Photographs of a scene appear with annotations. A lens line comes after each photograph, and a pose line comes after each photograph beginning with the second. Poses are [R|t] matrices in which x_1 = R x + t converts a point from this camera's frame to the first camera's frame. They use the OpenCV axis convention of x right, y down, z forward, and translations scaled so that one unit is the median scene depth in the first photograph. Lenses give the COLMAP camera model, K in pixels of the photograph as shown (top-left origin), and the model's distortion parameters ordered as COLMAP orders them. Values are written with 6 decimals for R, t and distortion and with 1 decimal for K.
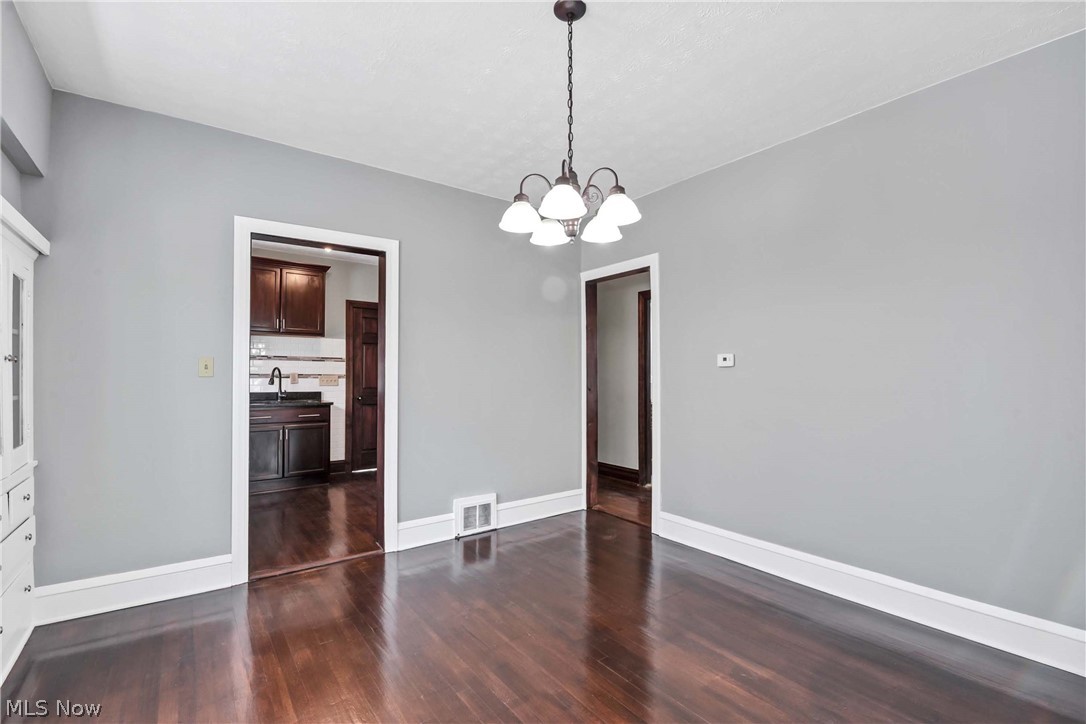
lens RADIAL K [[495.3, 0, 548.7], [0, 495.3, 366.2], [0, 0, 1]] dist [0.001173, 0.000072]
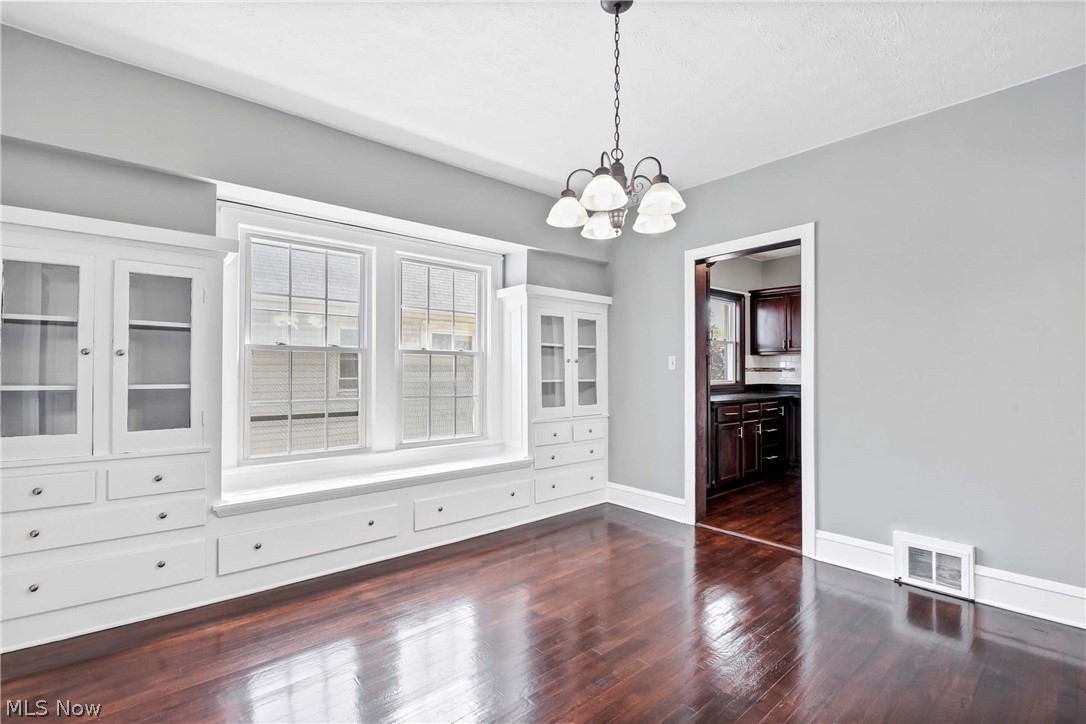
lens RADIAL K [[495.3, 0, 553.3], [0, 495.3, 362.6], [0, 0, 1]] dist [0.001173, 0.000072]
pose [[0.094631, -0.013021, -0.995427, 0.529089], [0.015053, 0.999819, -0.011648, 0.009341], [0.995399, -0.013882, 0.094810, 0.400413]]
